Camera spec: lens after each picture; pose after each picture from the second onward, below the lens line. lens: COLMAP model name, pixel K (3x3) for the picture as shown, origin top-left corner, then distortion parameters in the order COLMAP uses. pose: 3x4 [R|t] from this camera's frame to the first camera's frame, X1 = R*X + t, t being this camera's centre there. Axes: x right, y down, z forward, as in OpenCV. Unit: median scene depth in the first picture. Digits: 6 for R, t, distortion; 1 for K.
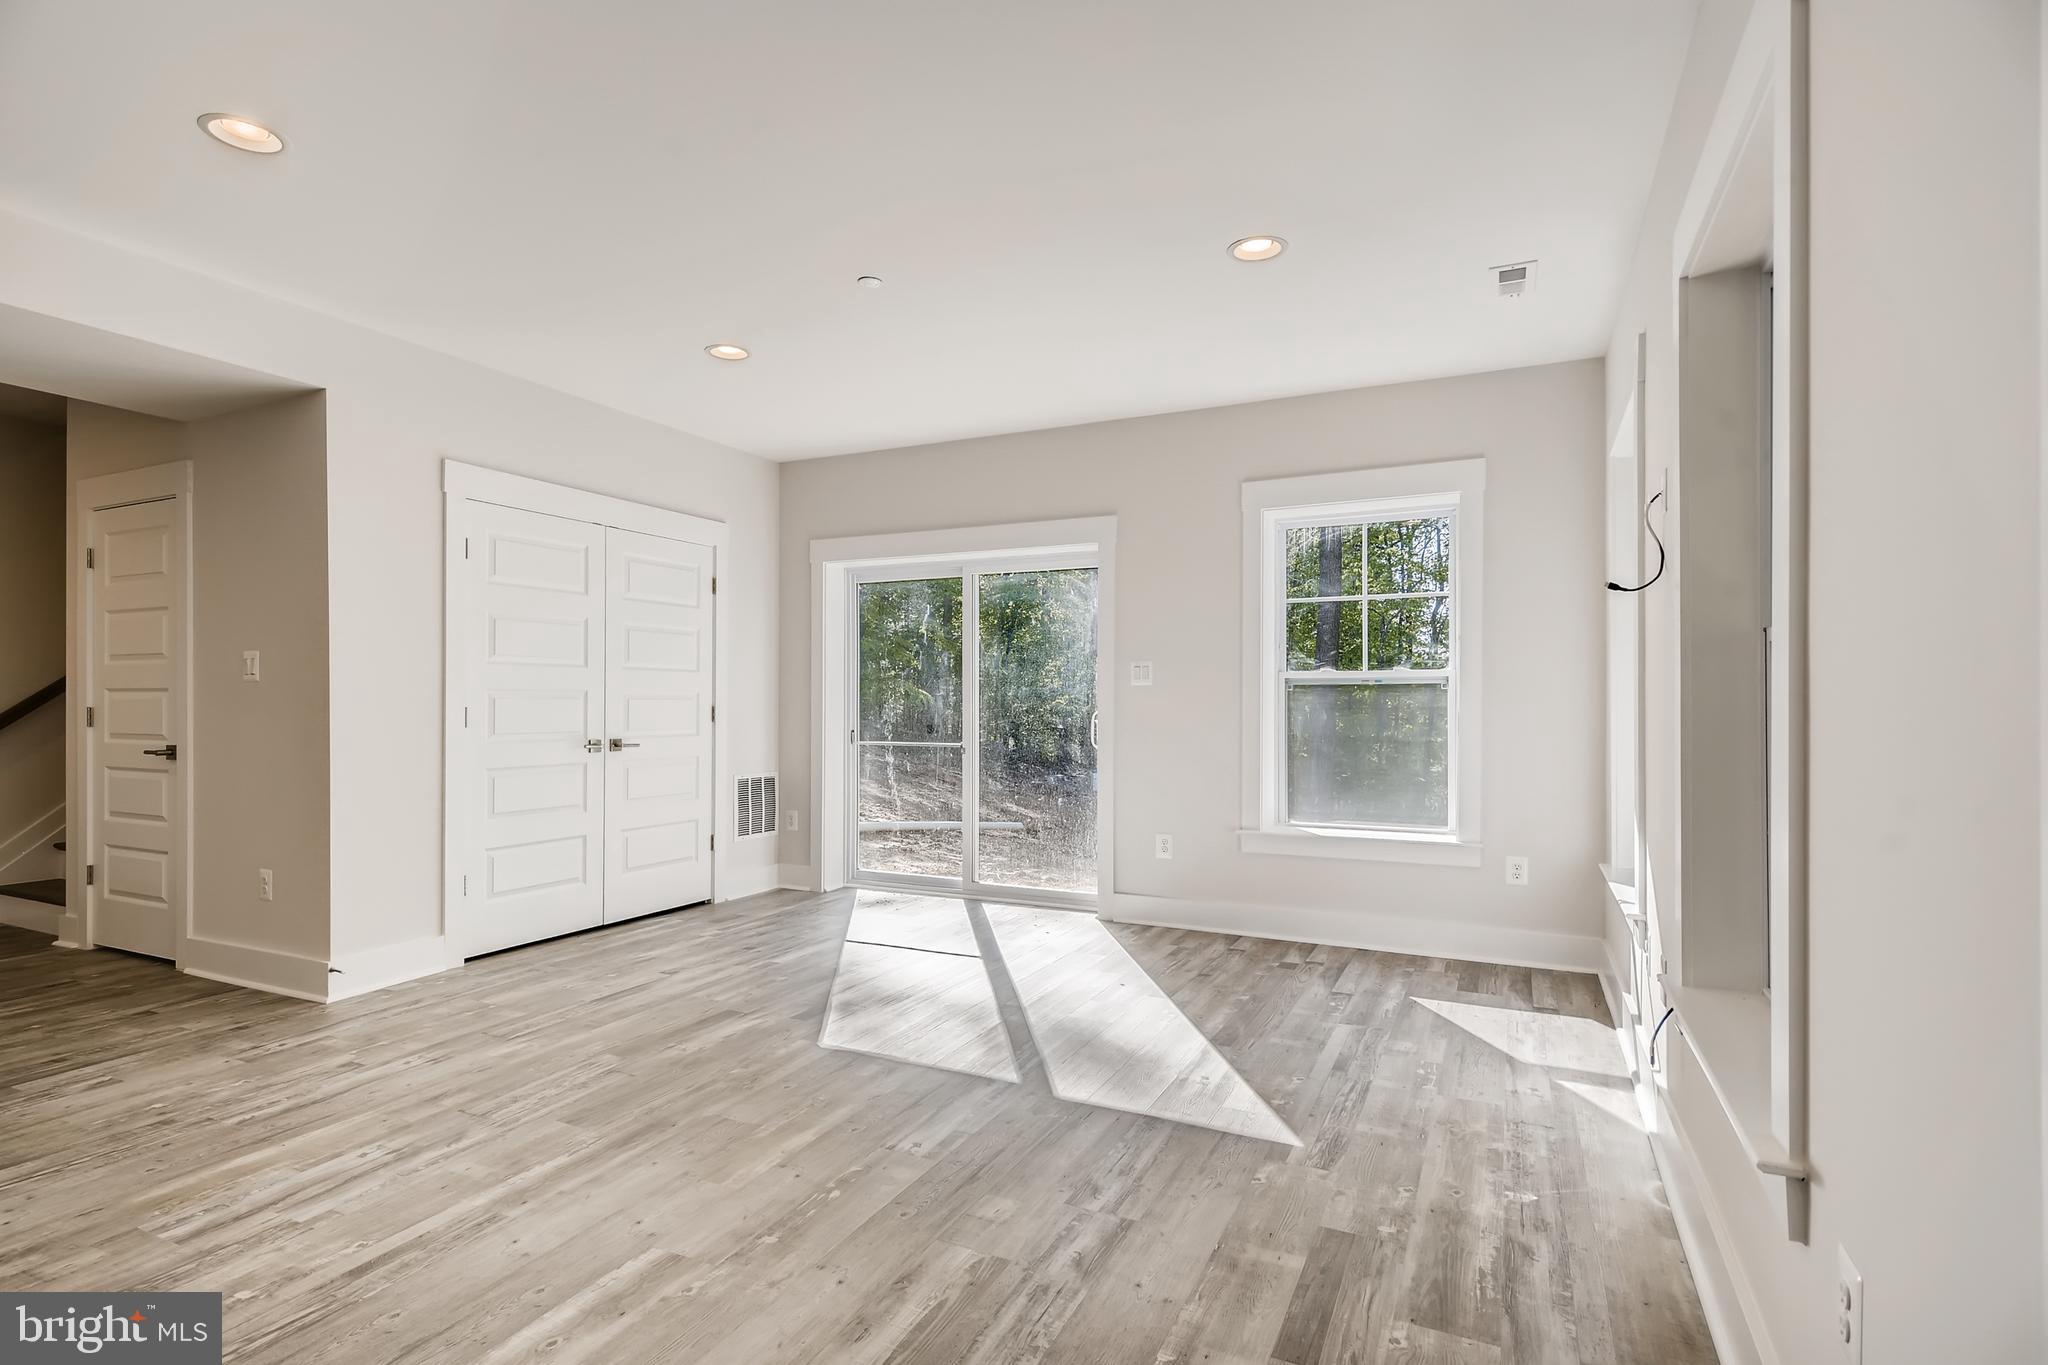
lens RADIAL K [[1020.9, 0, 1006.7], [0, 1020.9, 695.1], [0, 0, 1]] dist [0.017875, -0.002150]
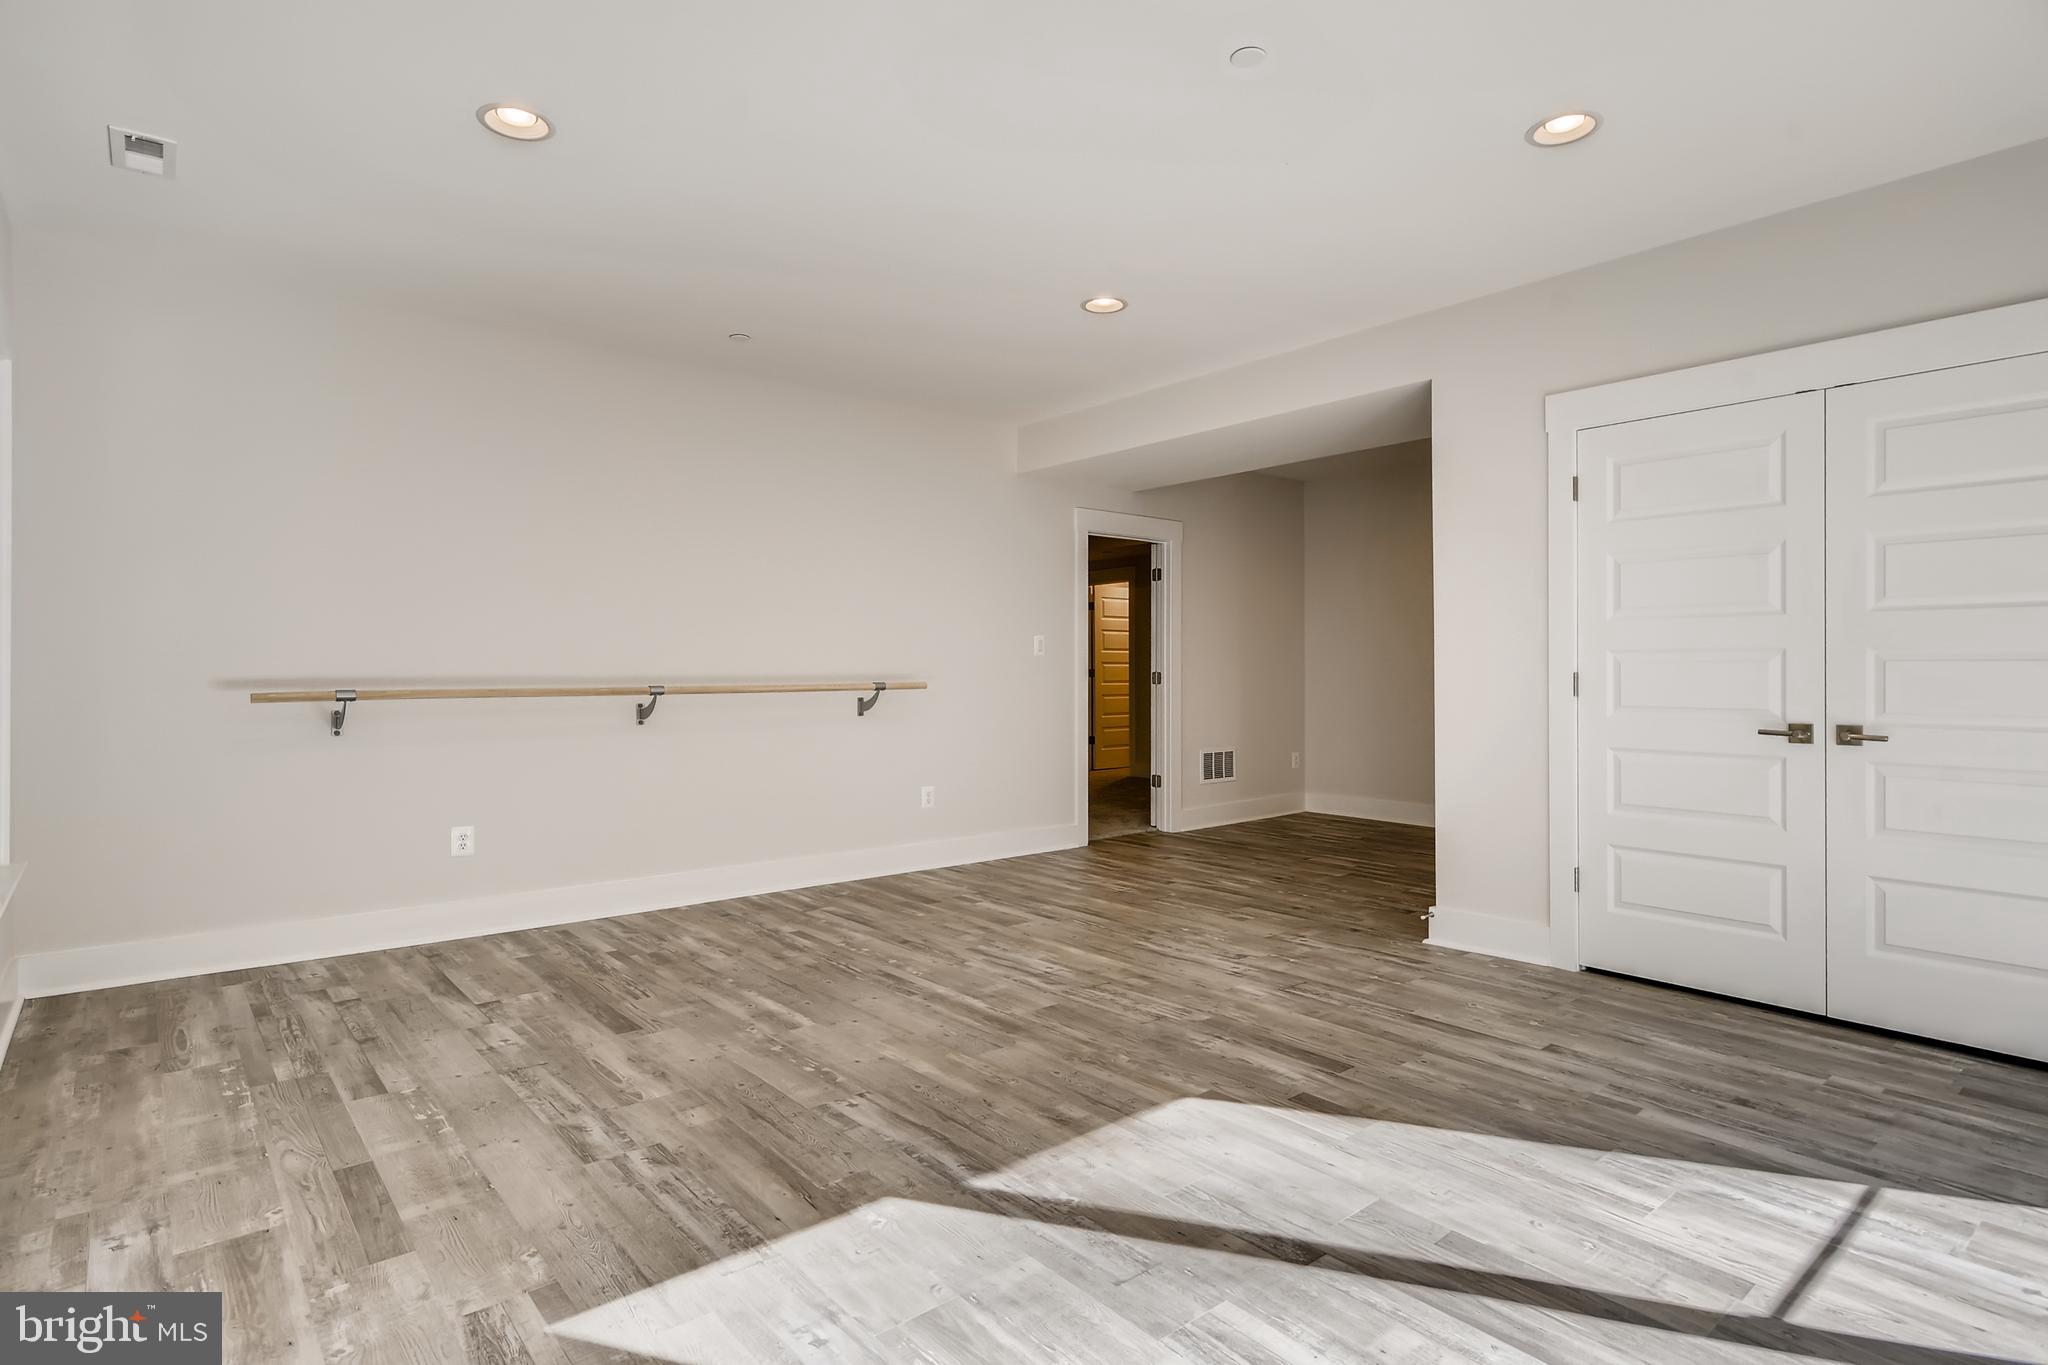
lens RADIAL K [[1020.9, 0, 1007.1], [0, 1020.9, 679.2], [0, 0, 1]] dist [0.017875, -0.002150]
pose [[-0.398707, 0.006989, -0.917052, 0.748866], [0.008037, 0.999959, 0.004126, 0.015486], [0.917043, -0.005725, -0.398747, 1.493624]]
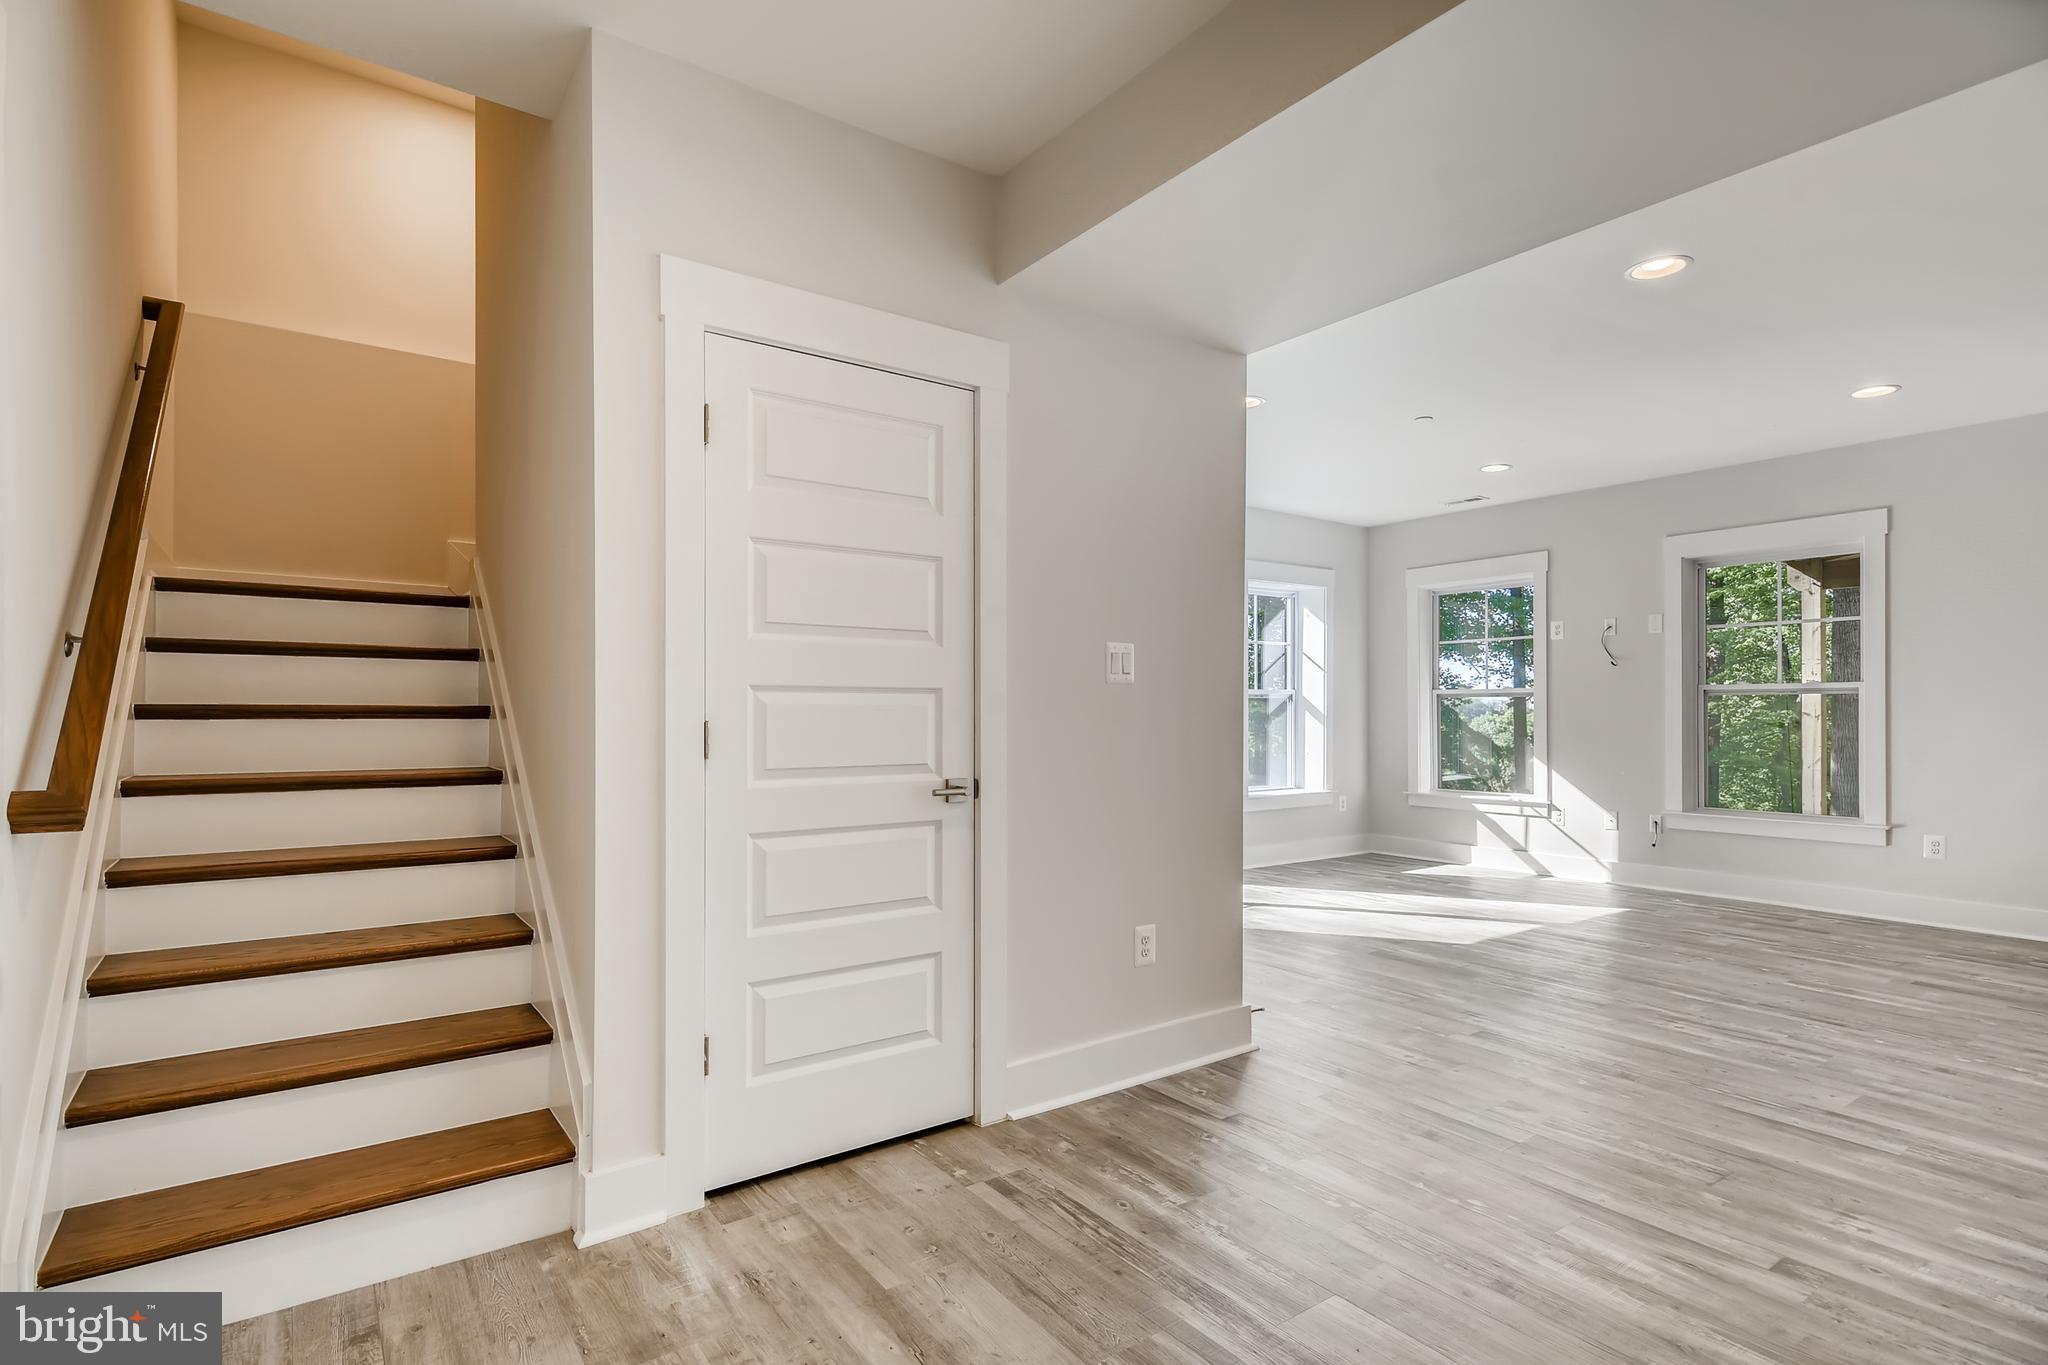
lens RADIAL K [[1020.9, 0, 1024.2], [0, 1020.9, 697.5], [0, 0, 1]] dist [0.017875, -0.002150]
pose [[0.446031, 0.013116, 0.894921, -2.244933], [-0.008261, 0.999910, -0.010537, 0.009085], [-0.894979, -0.002693, 0.446099, 1.139493]]
